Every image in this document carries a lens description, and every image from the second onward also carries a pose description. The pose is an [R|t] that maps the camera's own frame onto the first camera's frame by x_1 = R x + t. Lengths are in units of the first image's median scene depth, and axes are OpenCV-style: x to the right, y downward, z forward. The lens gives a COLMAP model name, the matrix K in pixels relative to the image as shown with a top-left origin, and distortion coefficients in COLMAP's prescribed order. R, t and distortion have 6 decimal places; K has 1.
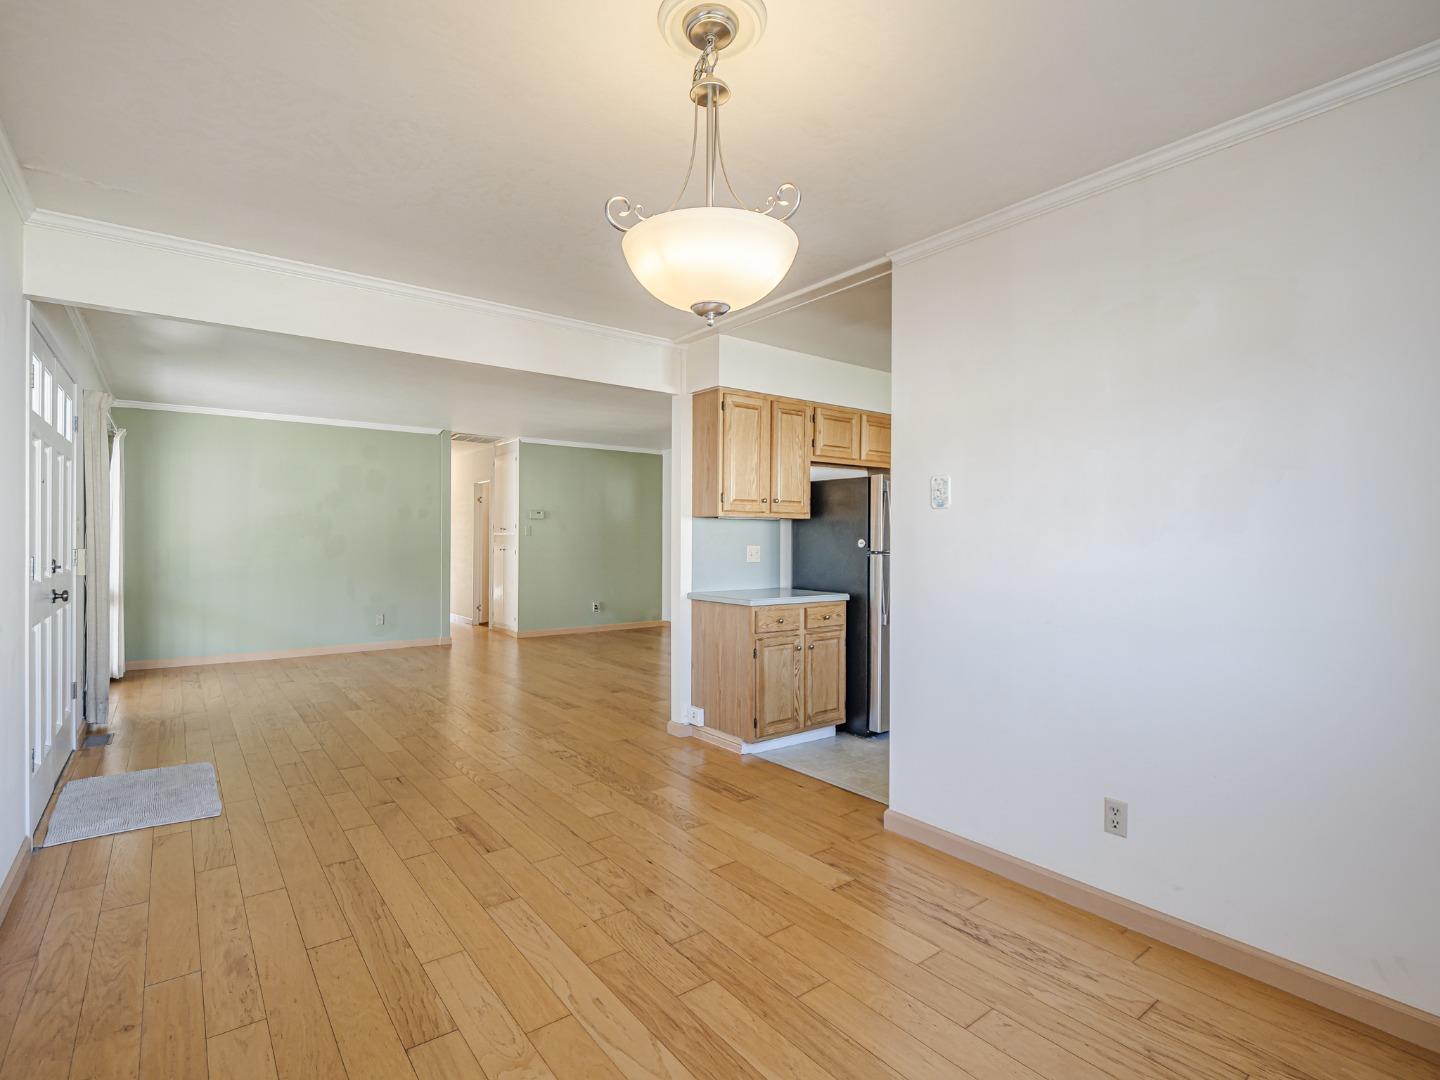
lens RADIAL K [[720.3, 0, 720.0], [0, 720.3, 540.0], [0, 0, 1]] dist [-0.014300, 0.000116]
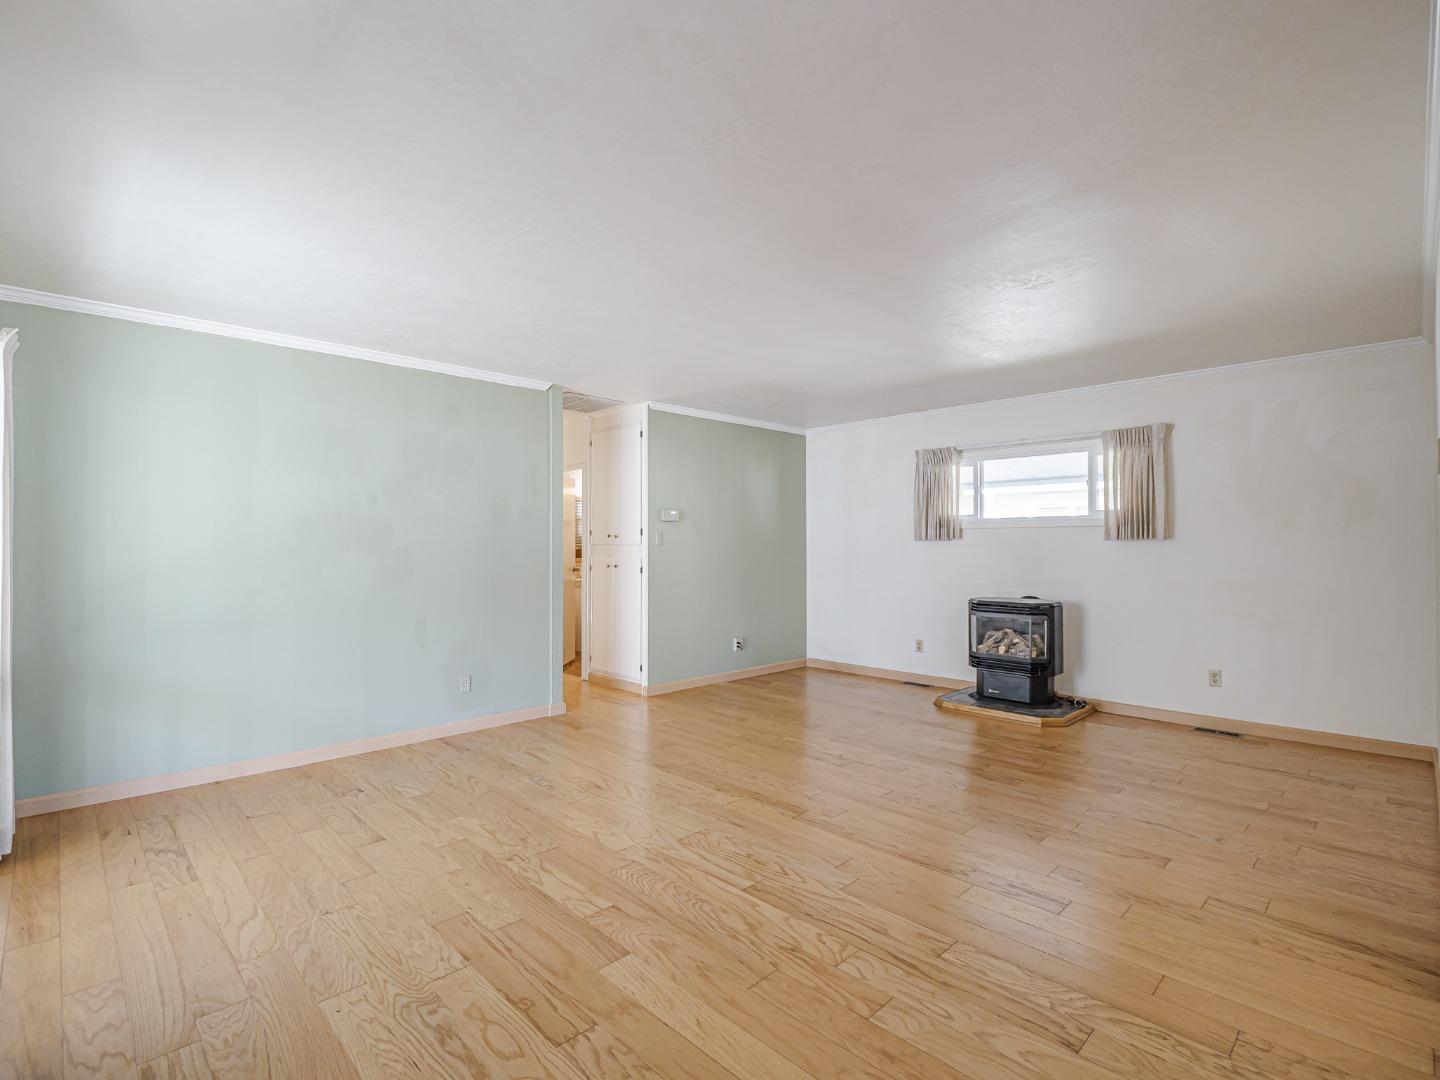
lens RADIAL K [[703.0, 0, 720.0], [0, 703.0, 540.0], [0, 0, 1]] dist [-0.012351, 0.000301]
pose [[0.994369, -0.009280, 0.105571, -0.304687], [0.010565, 0.999877, -0.011622, -0.003103], [-0.105450, 0.012672, 0.994344, 0.358876]]
